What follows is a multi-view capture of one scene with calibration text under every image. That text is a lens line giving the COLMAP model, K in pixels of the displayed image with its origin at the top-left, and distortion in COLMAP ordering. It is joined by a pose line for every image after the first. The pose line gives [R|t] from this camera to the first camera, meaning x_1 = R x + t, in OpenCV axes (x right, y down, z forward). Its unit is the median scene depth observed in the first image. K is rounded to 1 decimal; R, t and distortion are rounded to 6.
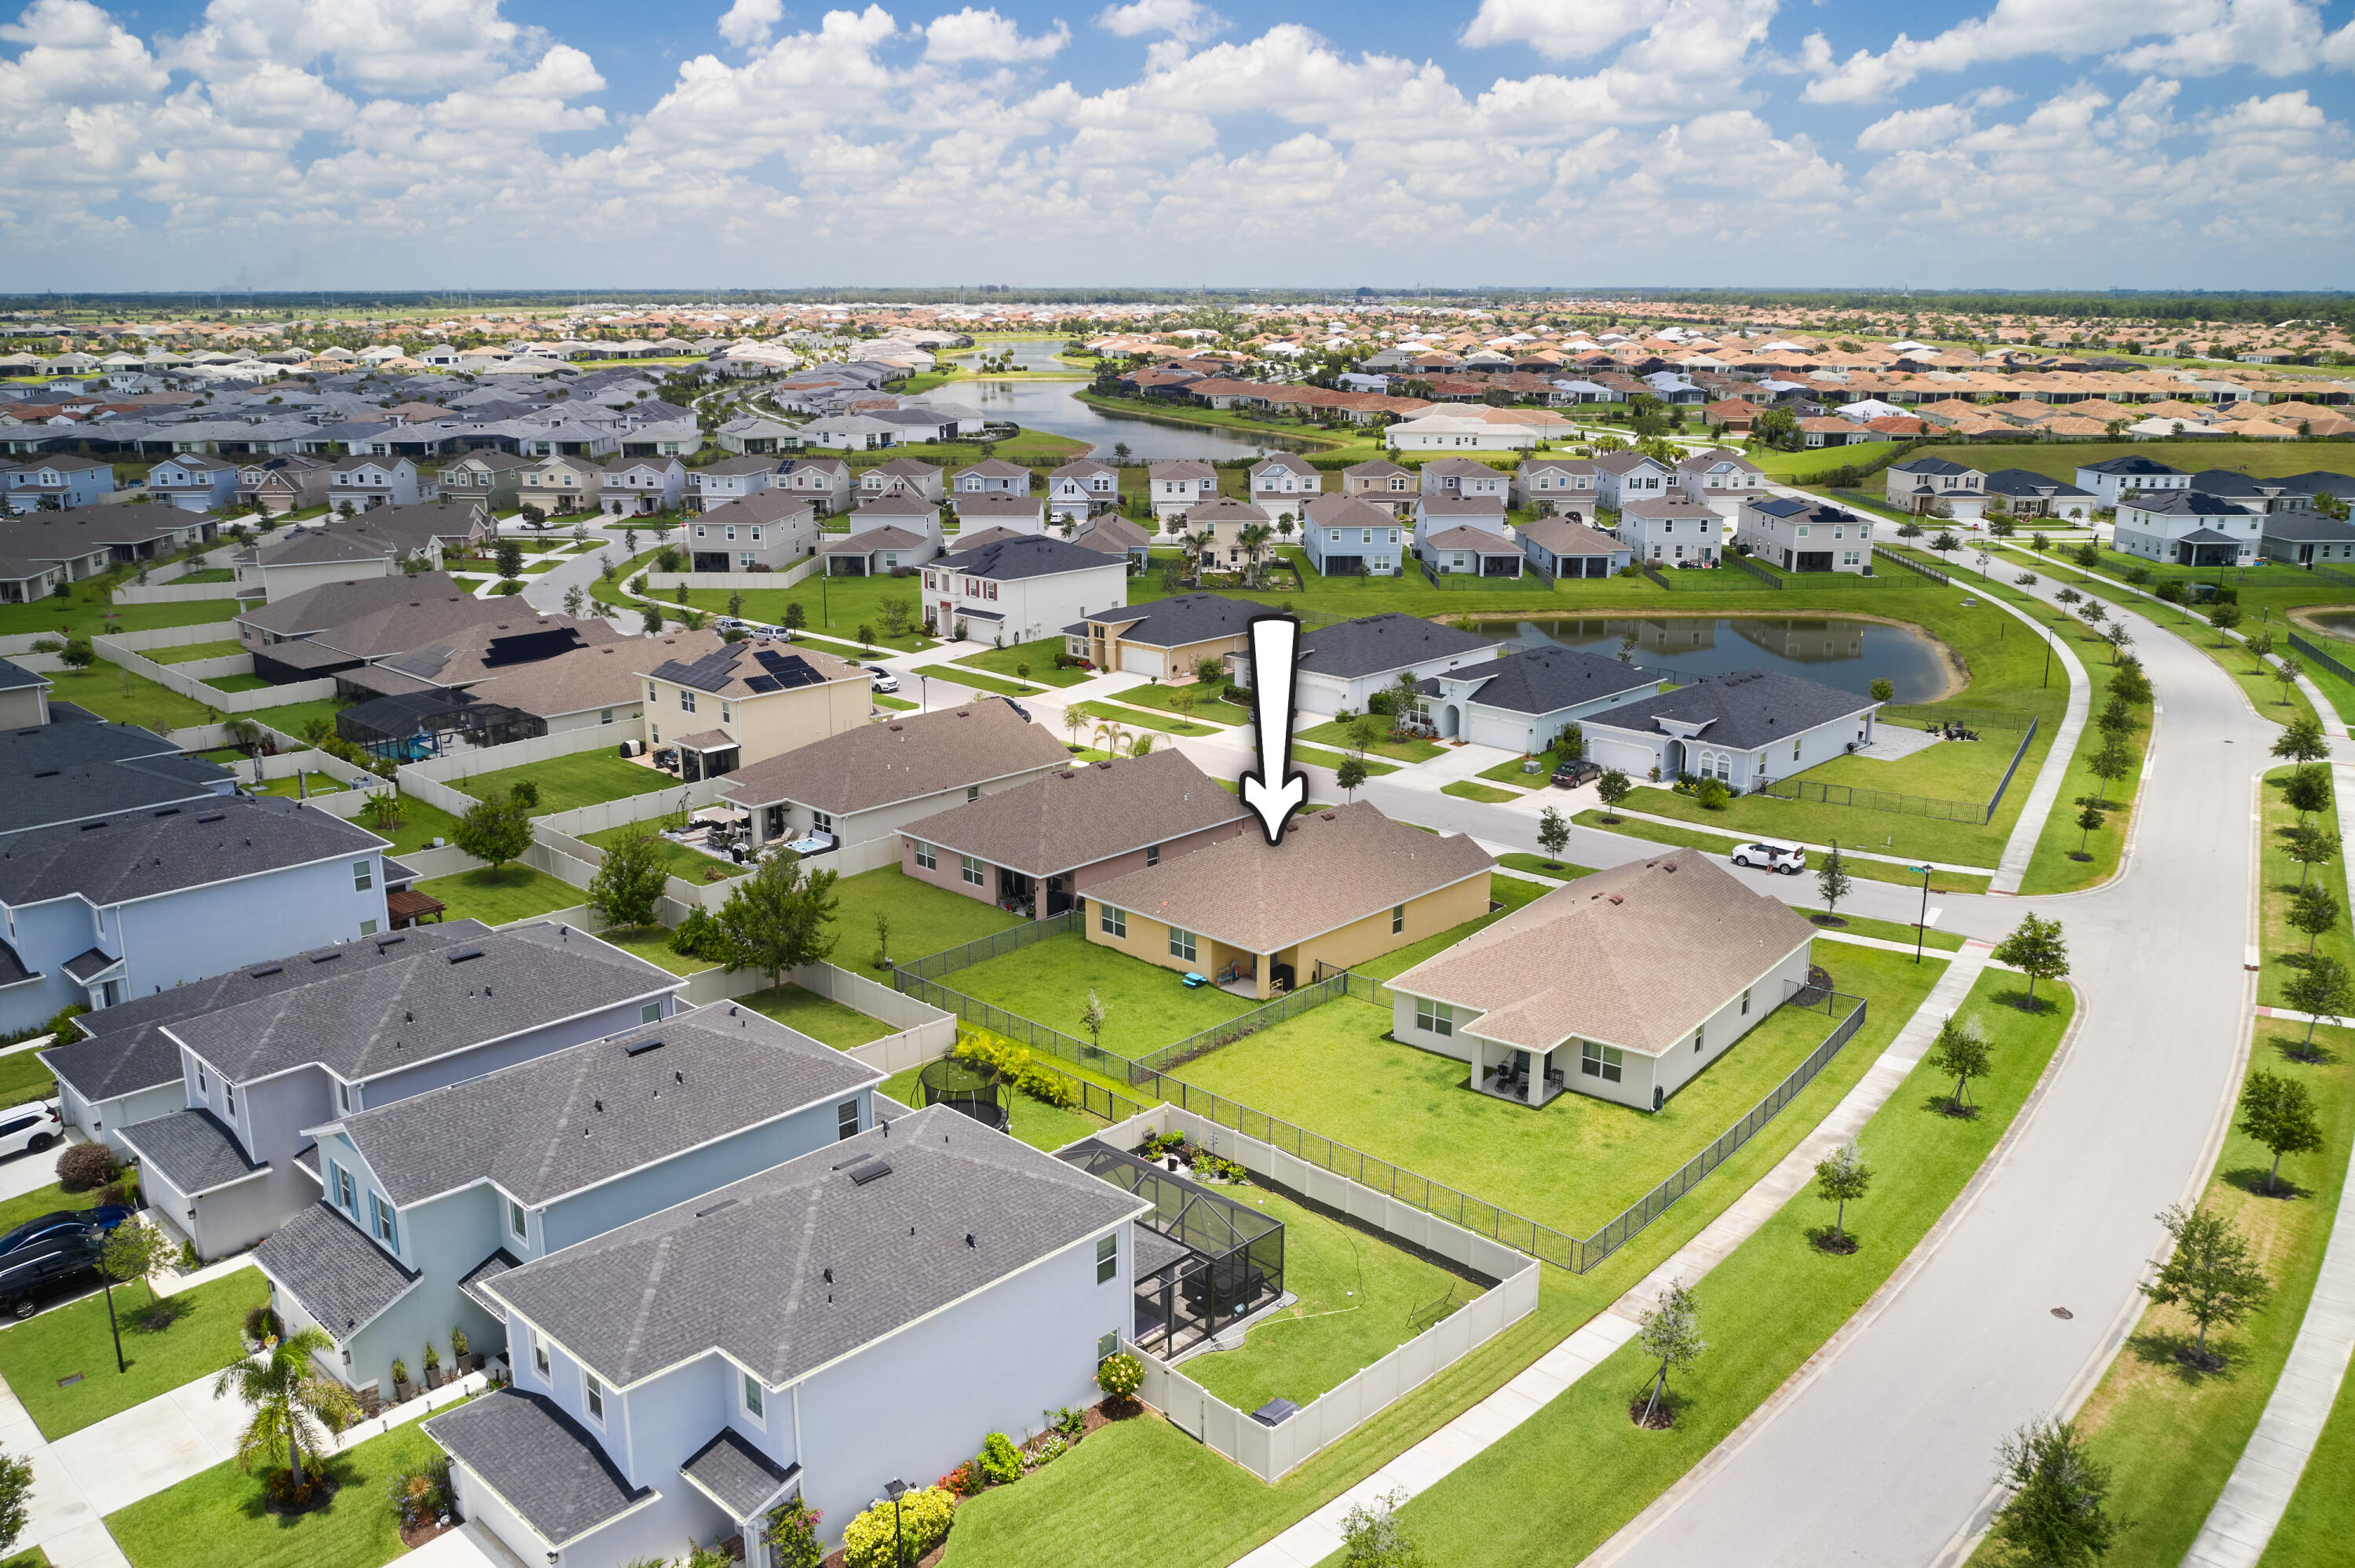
lens RADIAL K [[1810.0, 0, 1165.4], [0, 1810.0, 892.4], [0, 0, 1]] dist [0.010031, 0.004410]
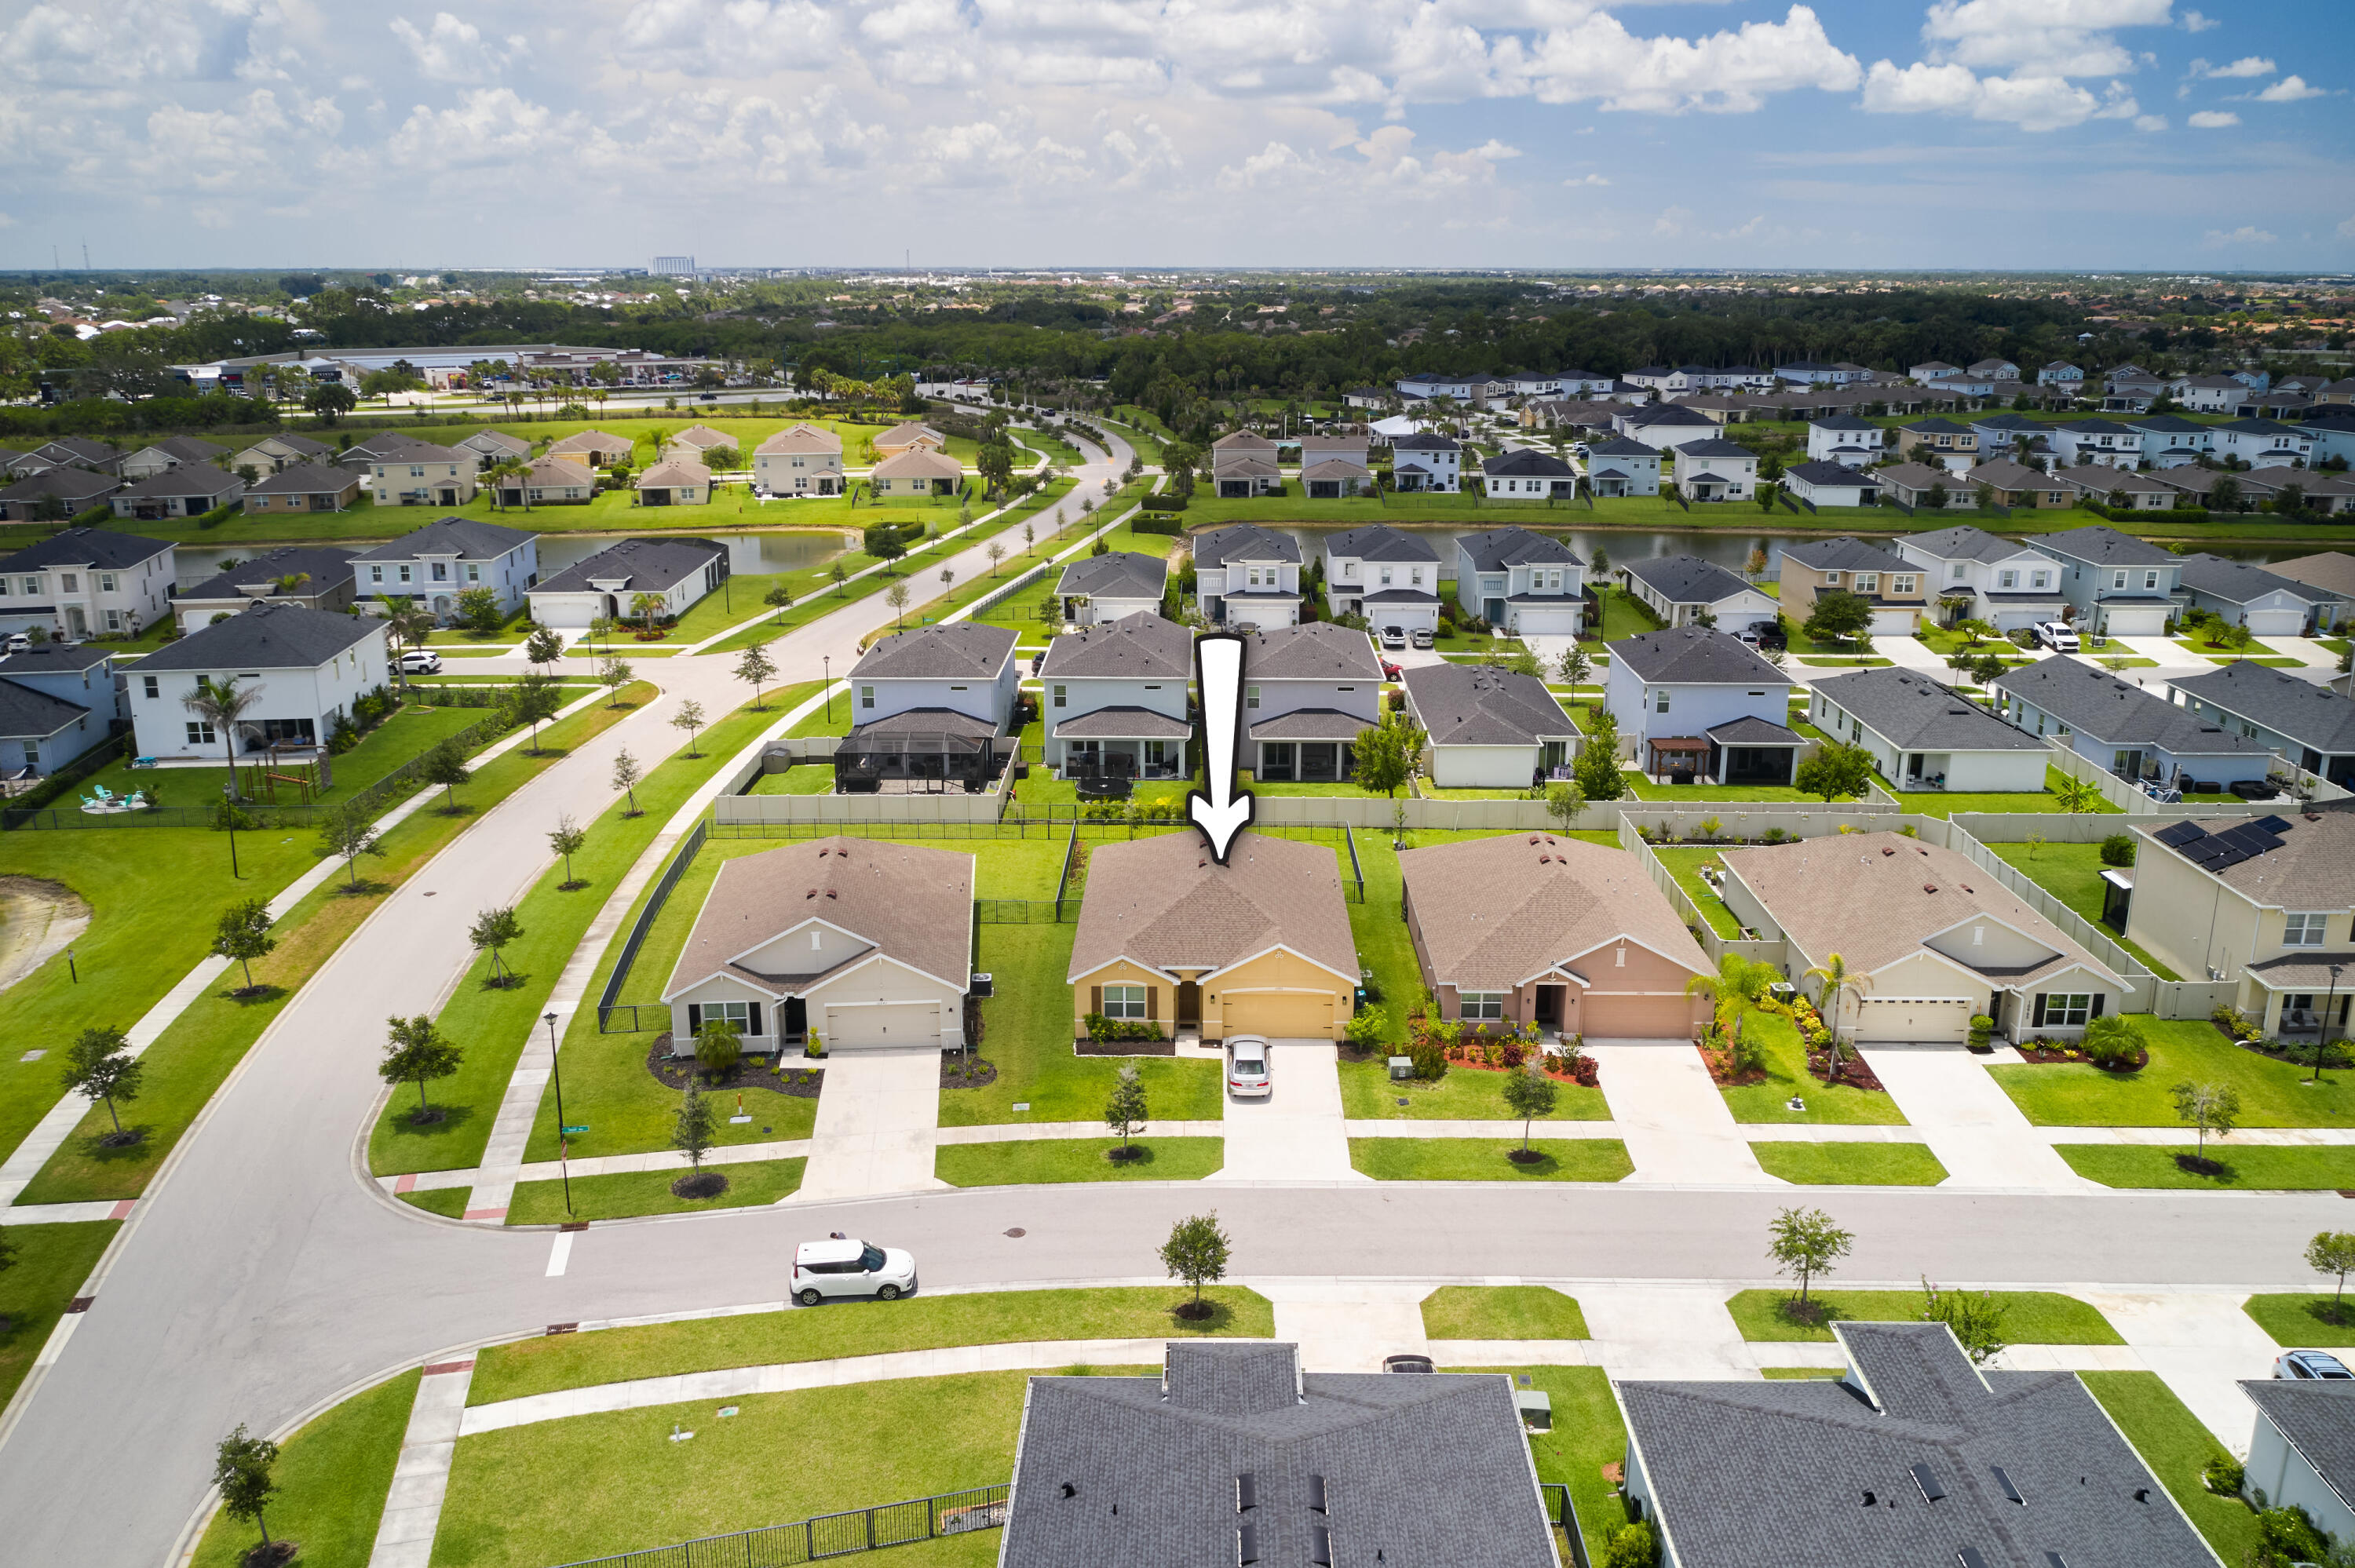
lens RADIAL K [[1835.9, 0, 1177.5], [0, 1835.9, 784.0], [0, 0, 1]] dist [-0.018236, -0.004681]
pose [[-0.726192, 0.196763, -0.658734, 0.677858], [-0.218452, 0.842469, 0.492468, -0.505220], [0.651862, 0.501528, -0.568811, 1.472275]]
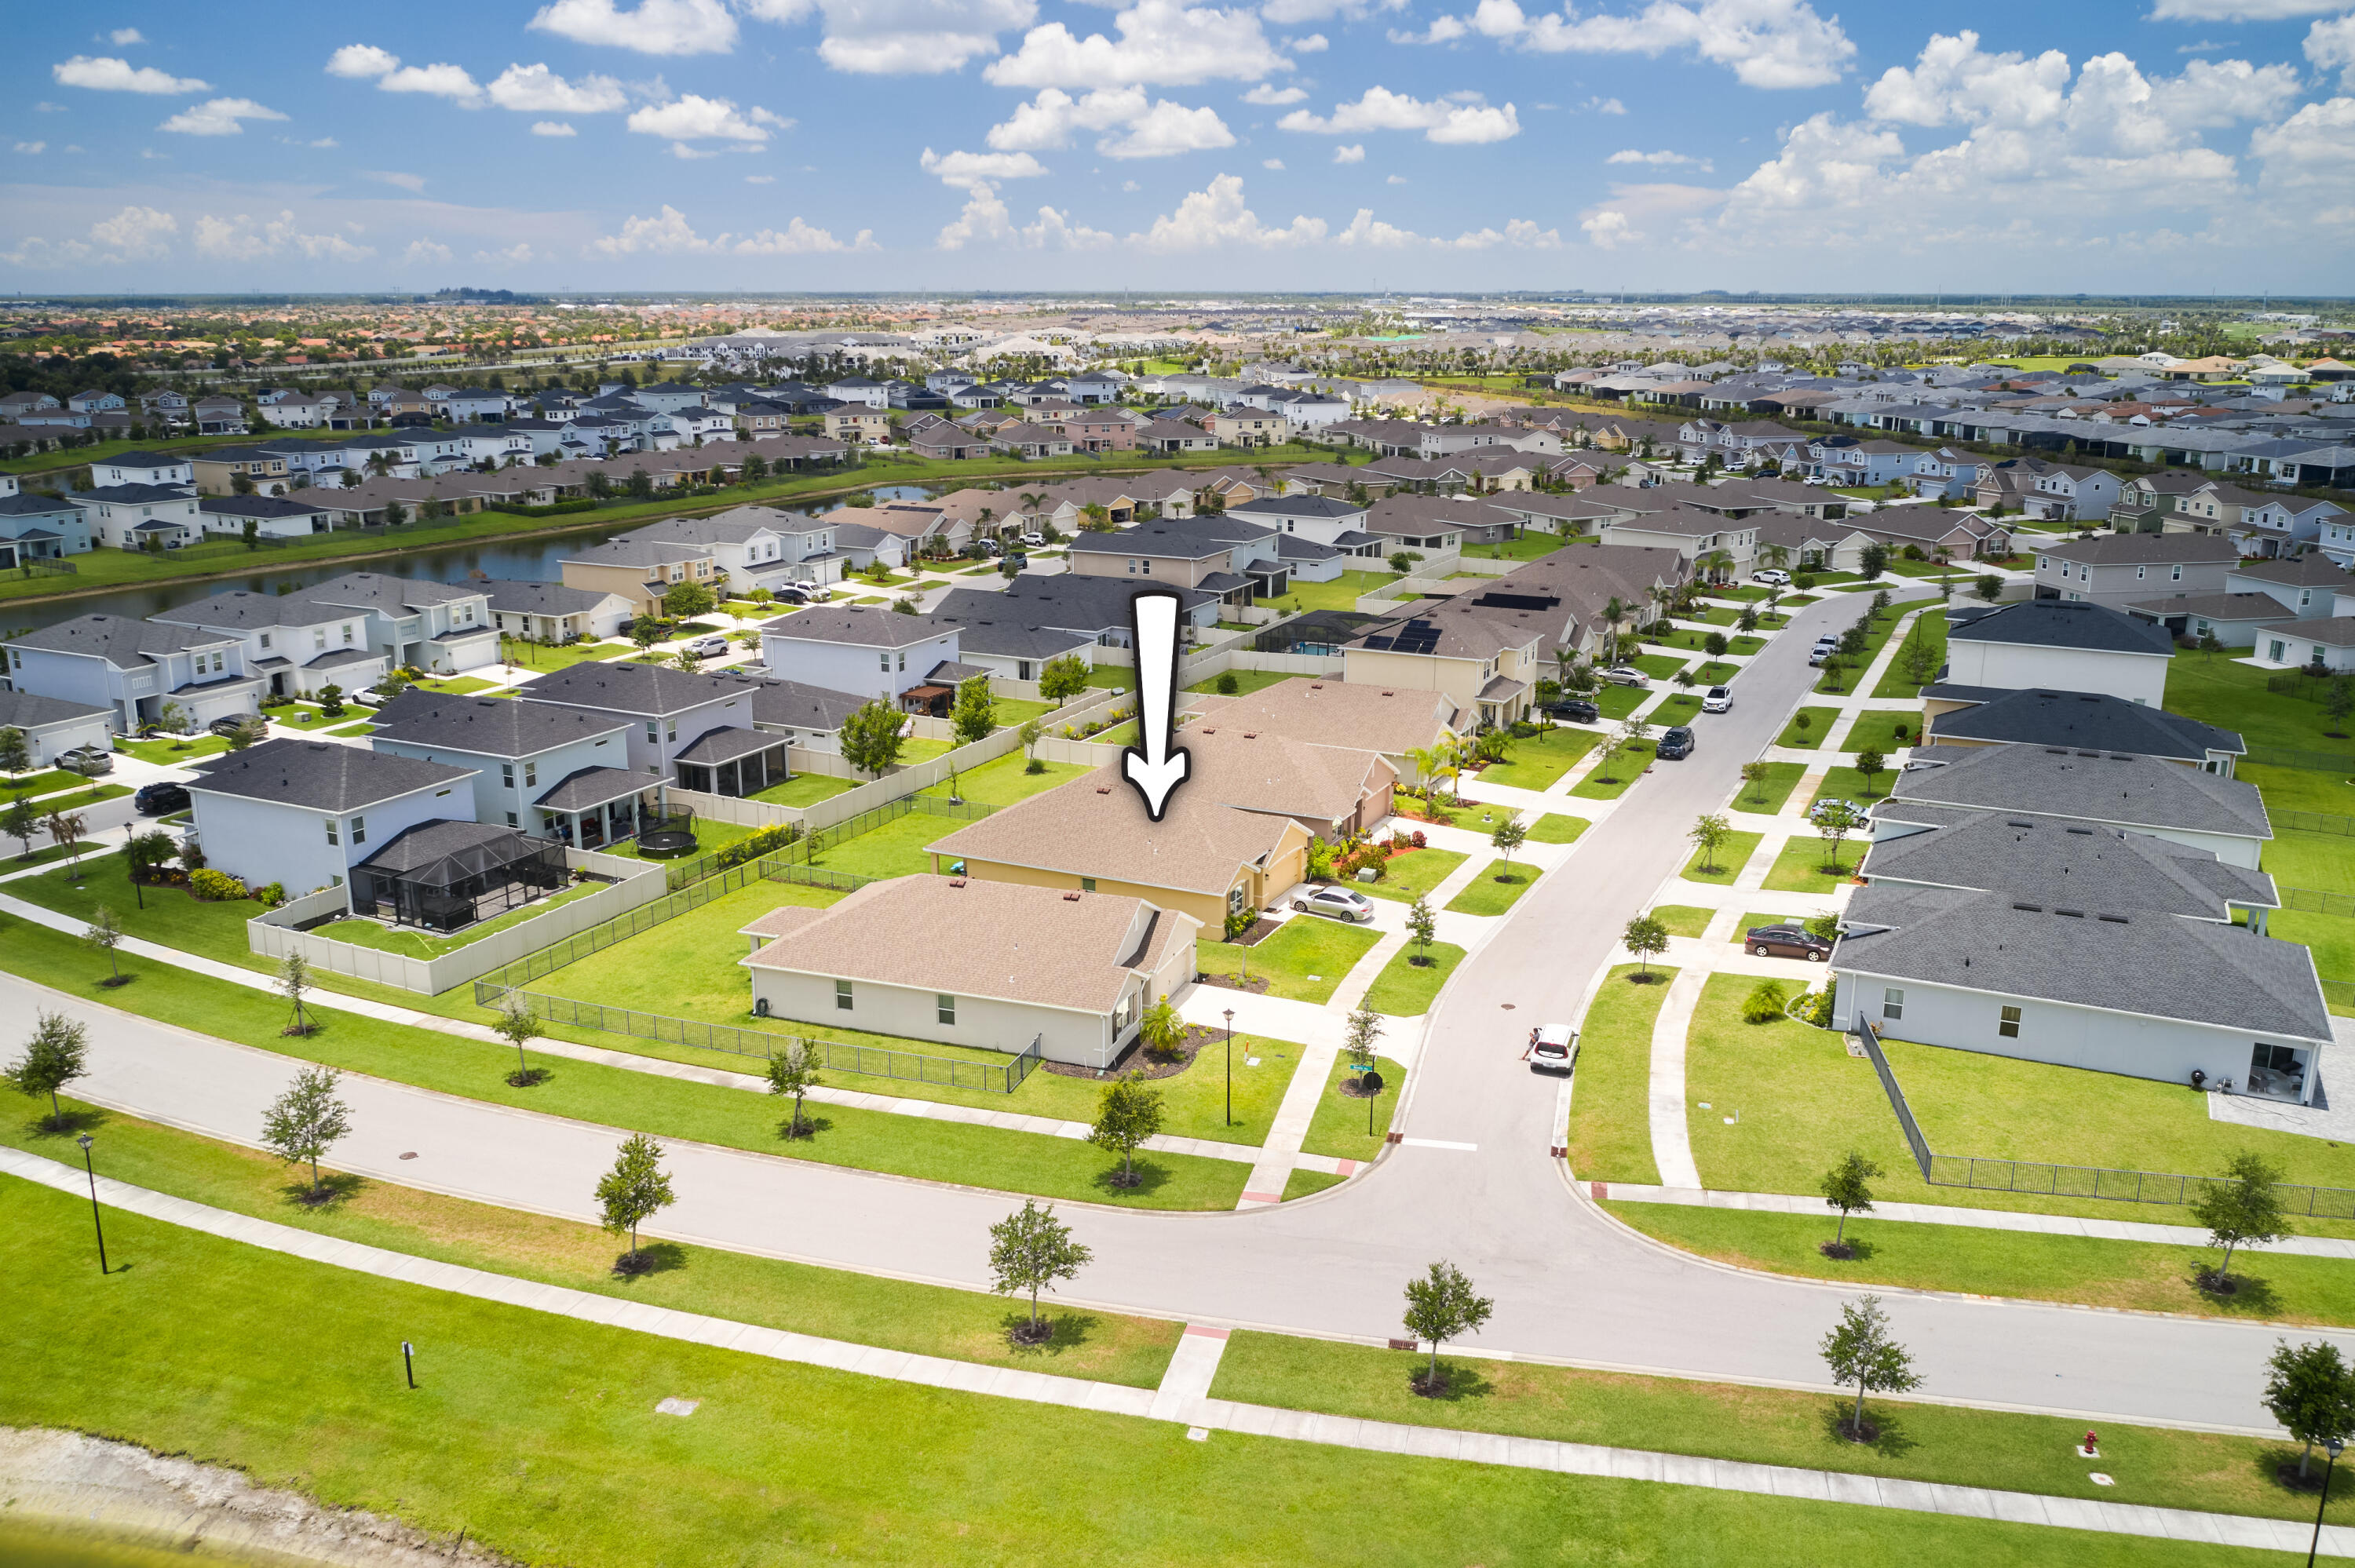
lens RADIAL K [[1846.0, 0, 1182.8], [0, 1846.0, 813.5], [0, 0, 1]] dist [-0.008554, 0.001730]
pose [[0.320171, 0.268458, -0.908527, 1.077720], [-0.312349, 0.935299, 0.166295, -0.214241], [0.894387, 0.230535, 0.383308, 0.603271]]
